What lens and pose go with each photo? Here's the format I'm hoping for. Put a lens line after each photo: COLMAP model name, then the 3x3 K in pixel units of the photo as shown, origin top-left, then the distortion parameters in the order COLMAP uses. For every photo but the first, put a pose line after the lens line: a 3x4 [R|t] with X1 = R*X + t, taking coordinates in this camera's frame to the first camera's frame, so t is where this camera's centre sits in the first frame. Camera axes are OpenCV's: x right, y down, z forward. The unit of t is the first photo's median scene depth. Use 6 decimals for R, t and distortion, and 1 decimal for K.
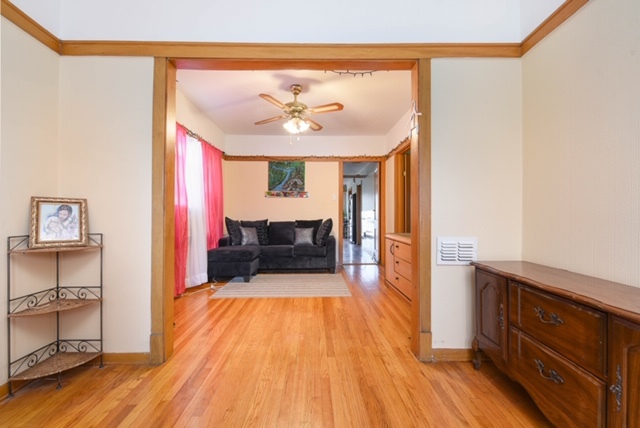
lens RADIAL K [[274.3, 0, 320.0], [0, 274.3, 214.0], [0, 0, 1]] dist [0.000880, -0.010239]
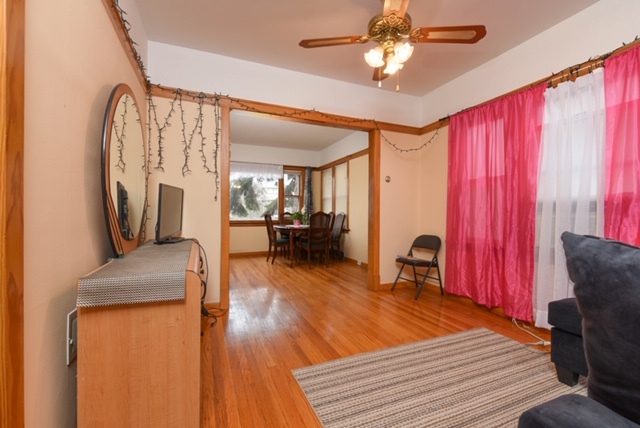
lens RADIAL K [[274.3, 0, 320.0], [0, 274.3, 214.0], [0, 0, 1]] dist [0.000880, -0.010239]
pose [[-0.933550, -0.004673, -0.358418, 0.261835], [-0.004068, 0.999989, -0.002444, 0.009612], [0.358425, -0.000824, -0.933558, 1.560909]]
